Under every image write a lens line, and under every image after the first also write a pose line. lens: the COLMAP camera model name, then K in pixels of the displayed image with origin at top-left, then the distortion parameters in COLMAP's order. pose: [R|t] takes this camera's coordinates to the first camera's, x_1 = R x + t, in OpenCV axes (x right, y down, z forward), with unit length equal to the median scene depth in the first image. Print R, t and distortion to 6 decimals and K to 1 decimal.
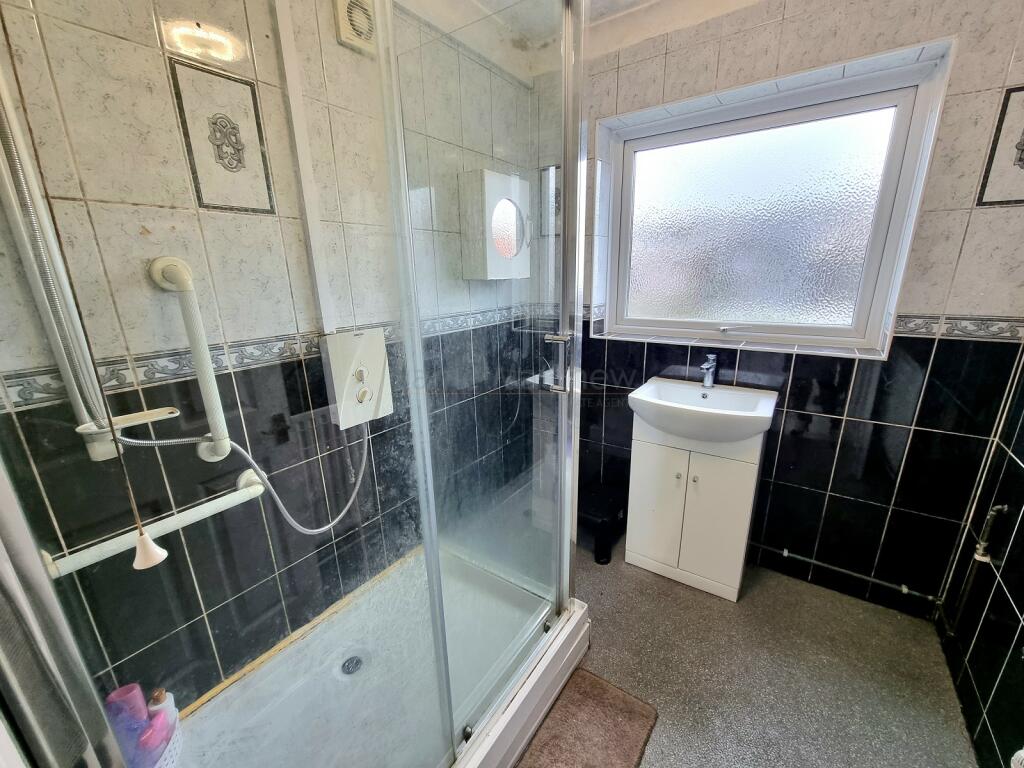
lens RADIAL K [[414.3, 0, 517.4], [0, 414.3, 387.4], [0, 0, 1]] dist [-0.001106, -0.000271]
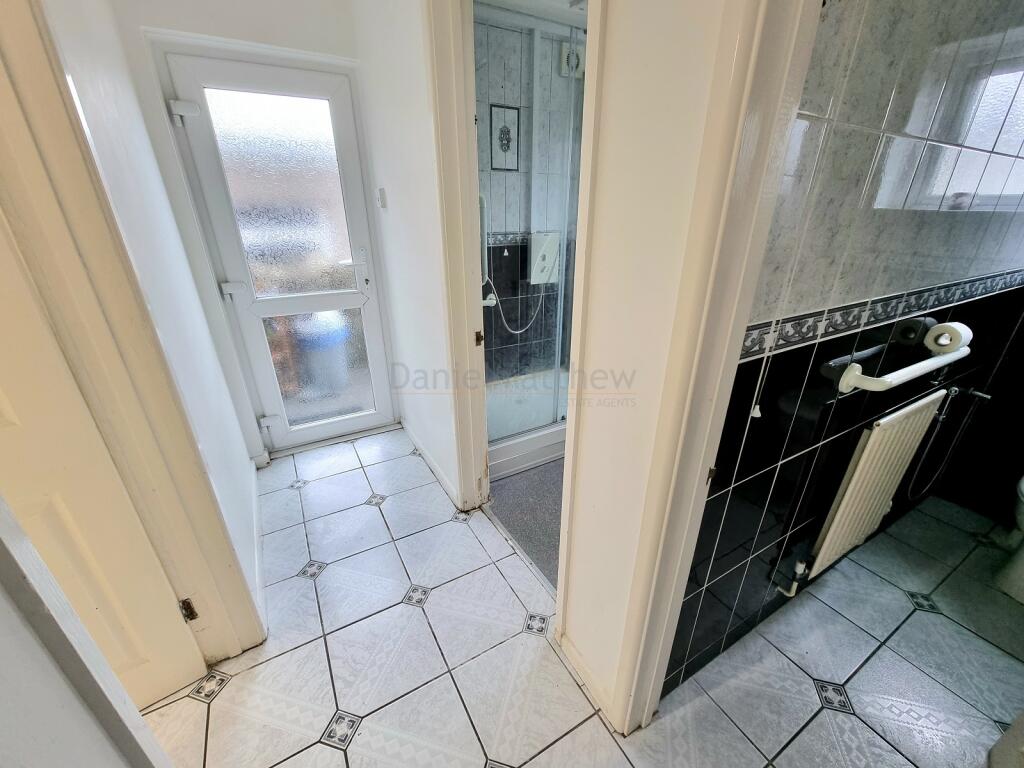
lens RADIAL K [[414.3, 0, 513.4], [0, 414.3, 387.2], [0, 0, 1]] dist [-0.001106, -0.000271]
pose [[0.899544, 0.198874, -0.388933, 0.396487], [-0.141506, 0.975009, 0.171272, 0.272396], [0.413275, -0.099031, 0.905205, -0.946905]]
